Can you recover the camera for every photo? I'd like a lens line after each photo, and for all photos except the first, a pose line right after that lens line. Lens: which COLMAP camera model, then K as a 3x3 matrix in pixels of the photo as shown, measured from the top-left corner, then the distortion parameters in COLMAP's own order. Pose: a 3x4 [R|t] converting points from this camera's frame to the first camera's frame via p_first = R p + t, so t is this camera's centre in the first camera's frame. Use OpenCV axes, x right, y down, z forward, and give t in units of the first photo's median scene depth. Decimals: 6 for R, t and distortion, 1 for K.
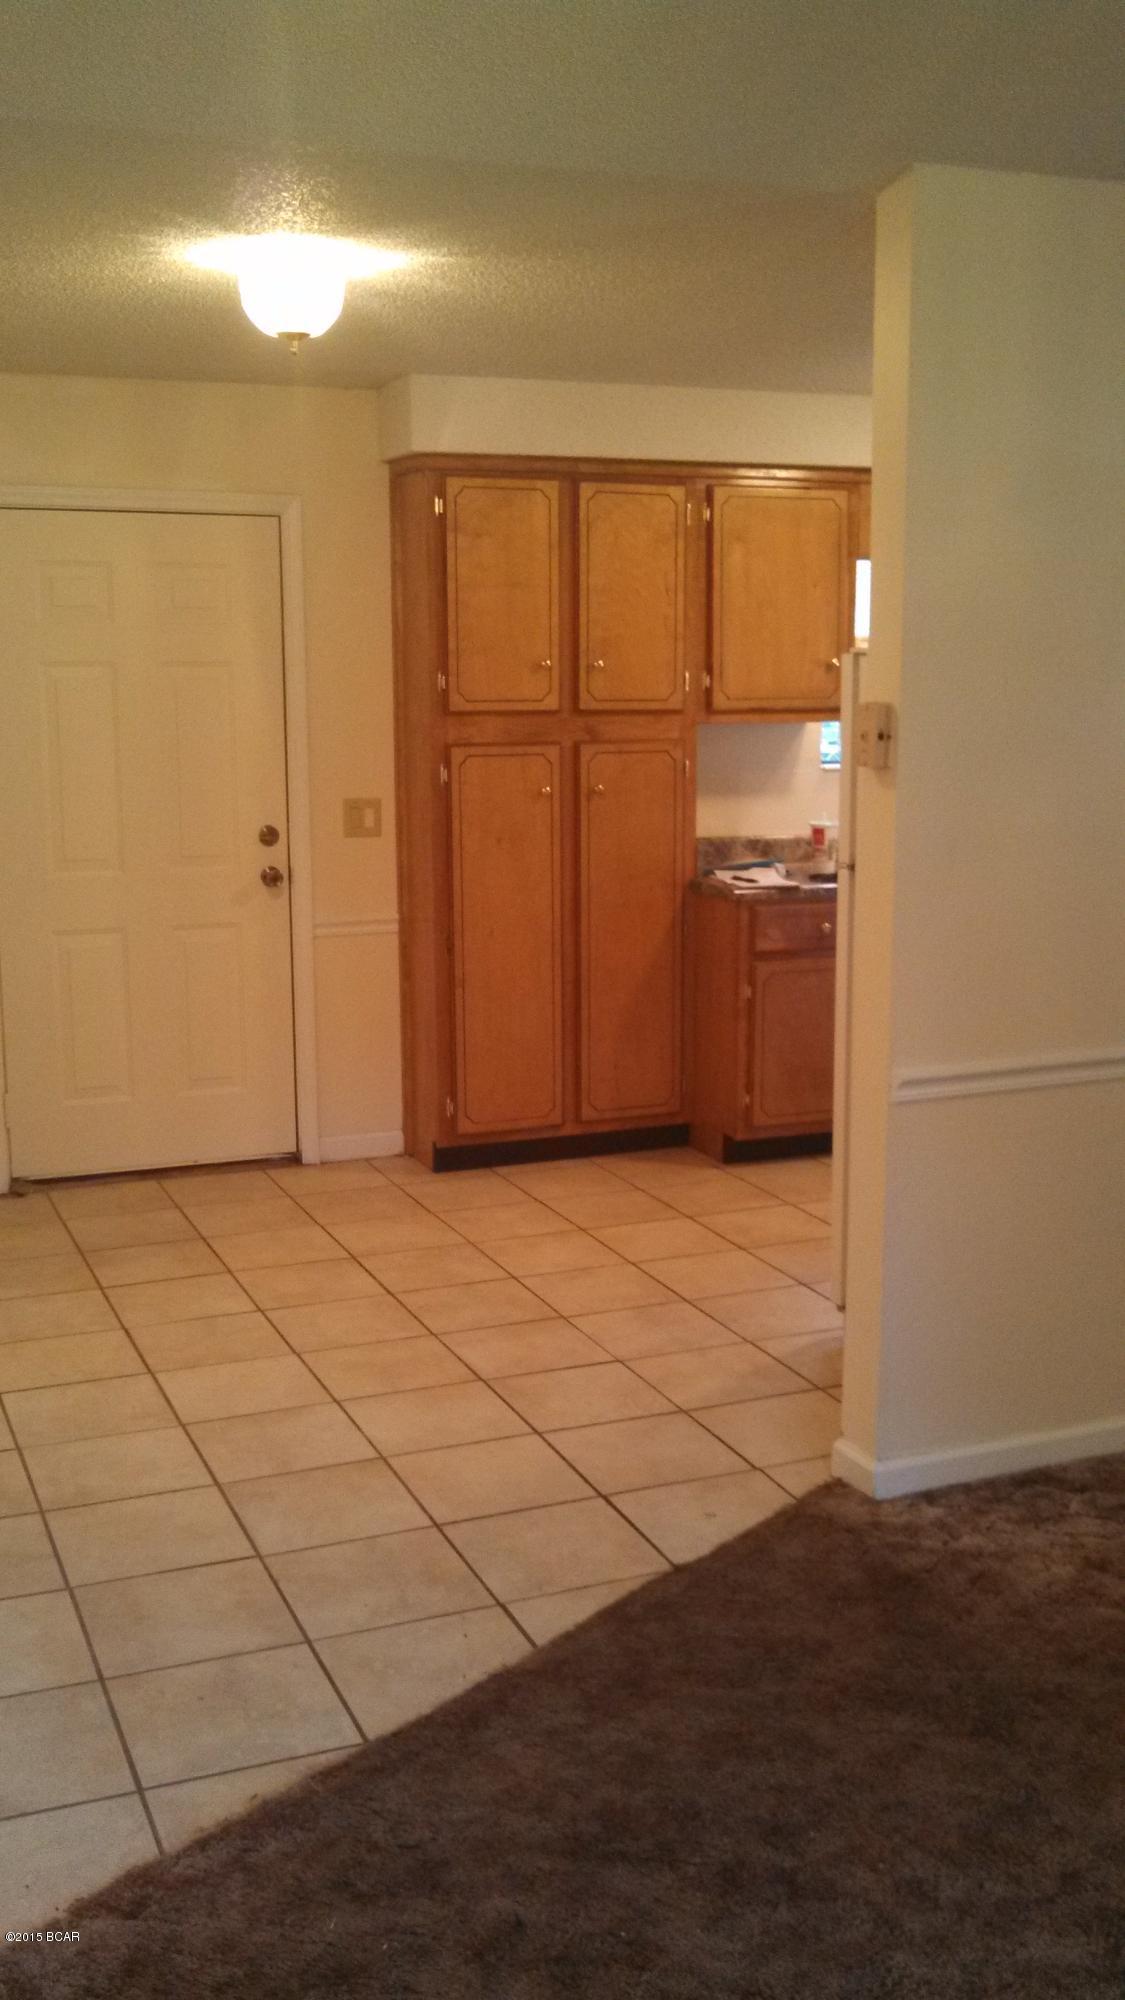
lens RADIAL K [[1987.2, 0, 562.5], [0, 1987.2, 1000.0], [0, 0, 1]] dist [-0.020677, -0.026869]
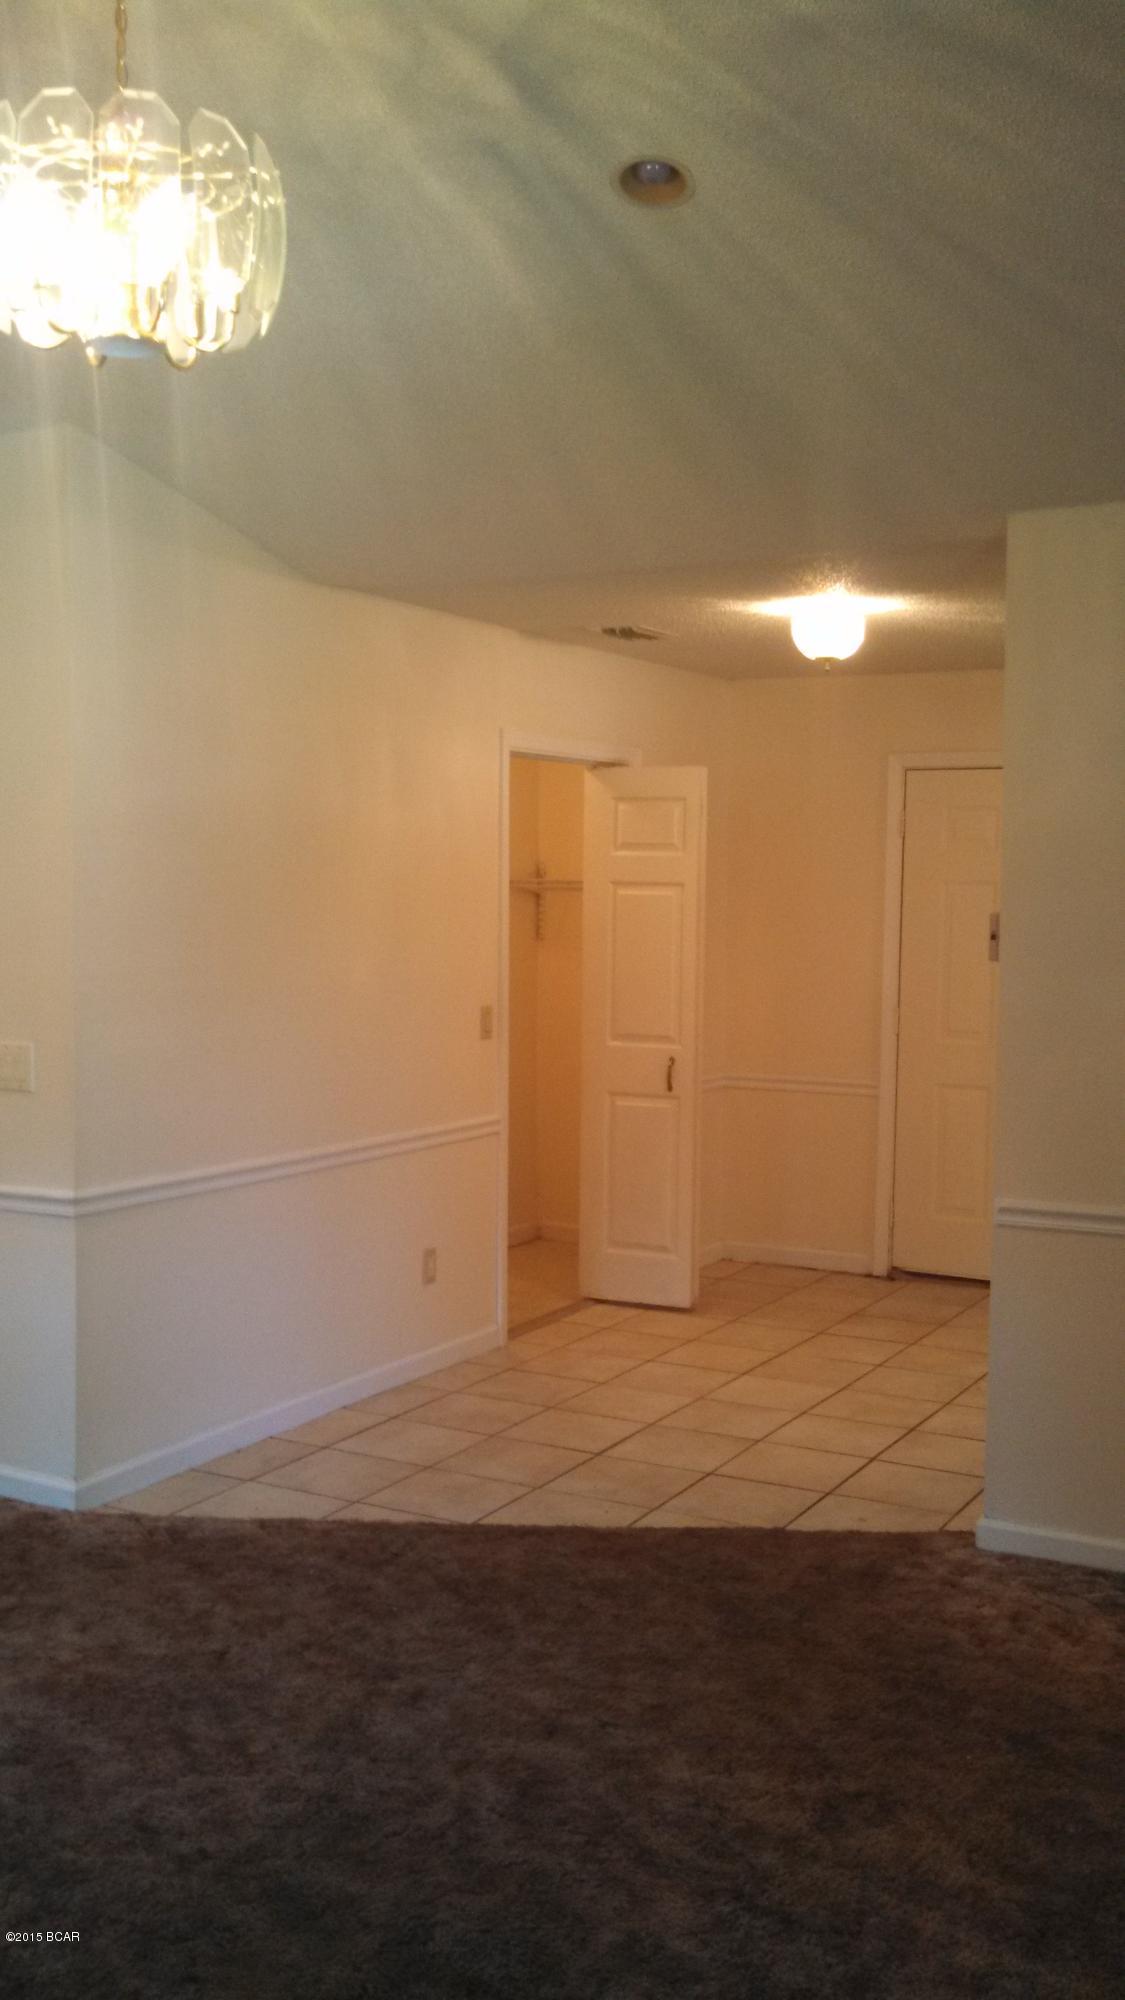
lens RADIAL K [[1951.9, 0, 562.5], [0, 1951.9, 1000.0], [0, 0, 1]] dist [0.013651, -0.039441]
pose [[0.627845, 0.059296, -0.776076, 1.047686], [-0.146456, 0.988283, -0.042973, 0.004528], [0.764435, 0.140641, 0.629173, -0.016644]]
